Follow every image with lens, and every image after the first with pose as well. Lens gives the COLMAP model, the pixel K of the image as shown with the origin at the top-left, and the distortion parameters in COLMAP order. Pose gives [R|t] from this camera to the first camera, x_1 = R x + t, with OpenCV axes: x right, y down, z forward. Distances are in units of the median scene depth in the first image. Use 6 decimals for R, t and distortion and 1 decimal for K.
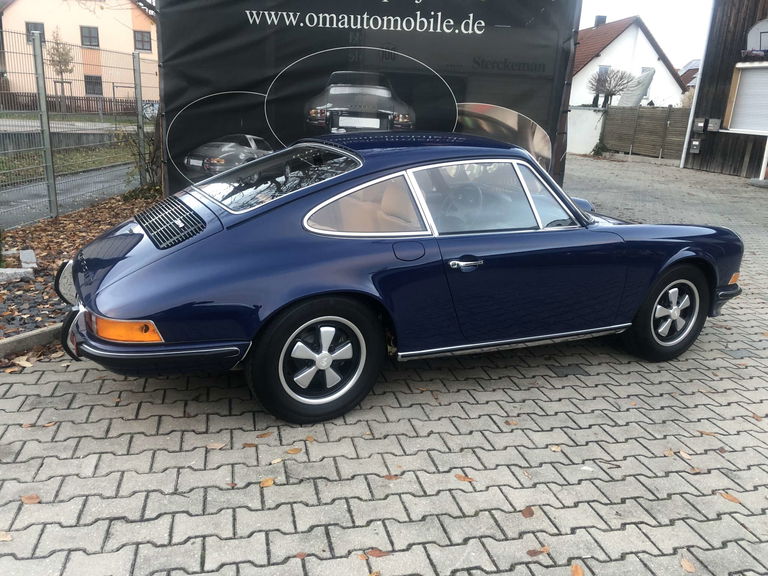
lens RADIAL K [[631.4, 0, 382.7], [0, 631.4, 292.4], [0, 0, 1]] dist [0.018573, -0.026203]
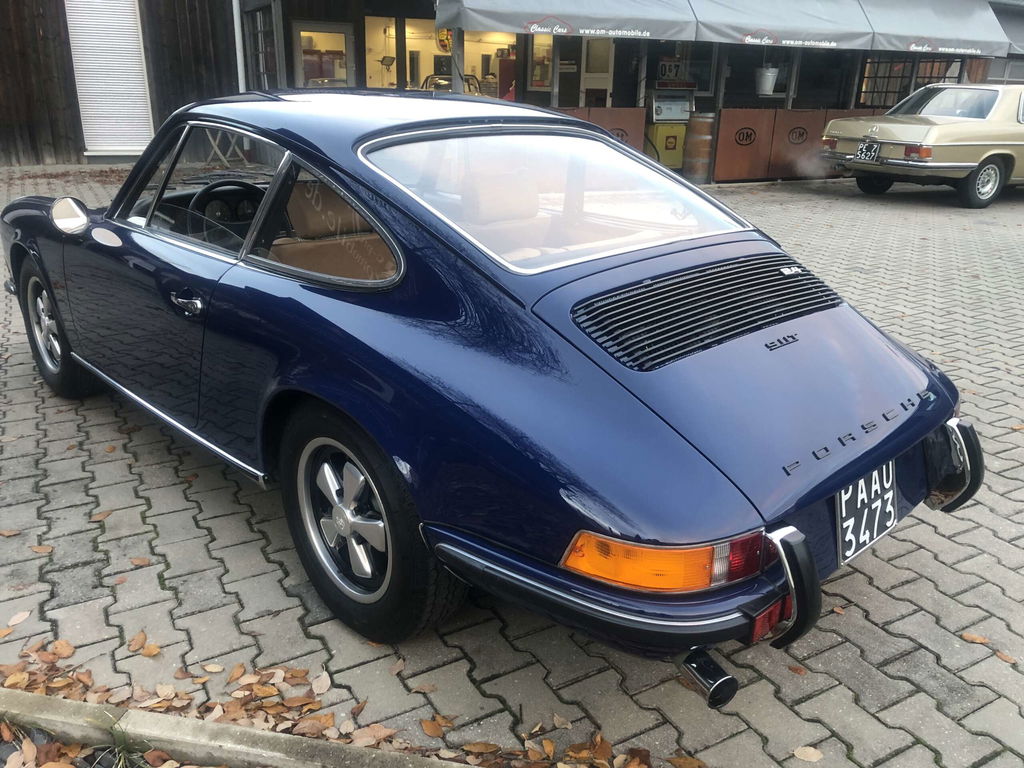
lens RADIAL K [[841.9, 0, 512.9], [0, 841.9, 386.7], [0, 0, 1]] dist [0.018573, -0.026203]
pose [[-0.268534, -0.378079, 0.885971, -0.513836], [0.246846, 0.862033, 0.442682, -0.221420], [-0.931105, 0.337574, -0.138158, 0.723209]]
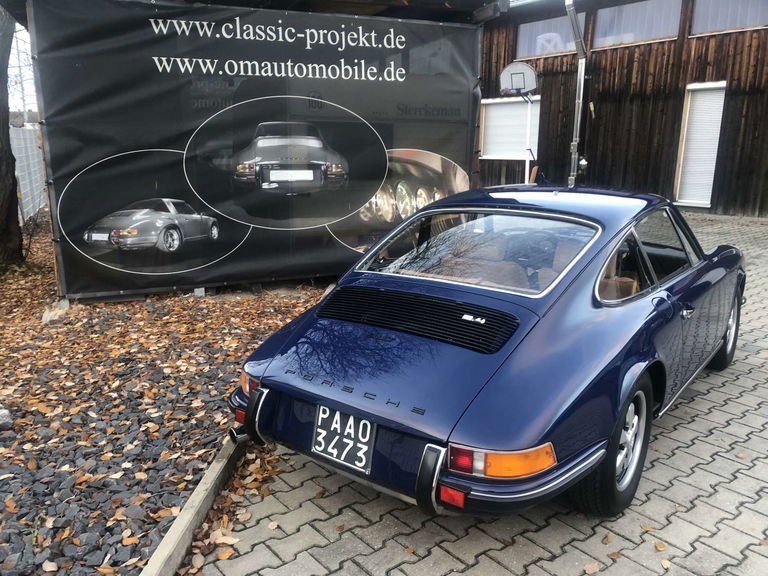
lens RADIAL K [[631.4, 0, 379.9], [0, 631.4, 290.3], [0, 0, 1]] dist [0.018573, -0.026203]
pose [[0.904810, -0.141887, 0.401481, -0.327963], [0.164384, 0.986152, -0.021954, -0.063167], [-0.392807, 0.085861, 0.915604, 0.119075]]
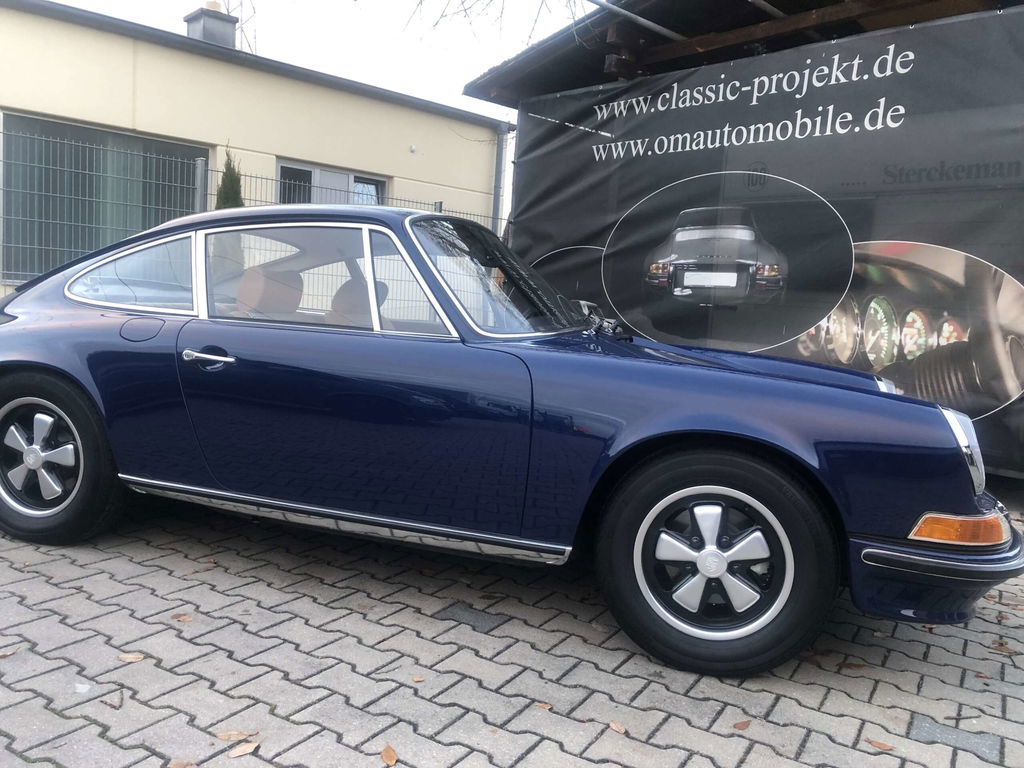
lens RADIAL K [[841.9, 0, 504.3], [0, 841.9, 385.1], [0, 0, 1]] dist [0.018573, -0.026203]
pose [[0.717034, 0.060784, -0.694383, 0.450577], [-0.222359, 0.964089, -0.145220, 0.018173], [0.660620, 0.258530, 0.704801, 0.265565]]
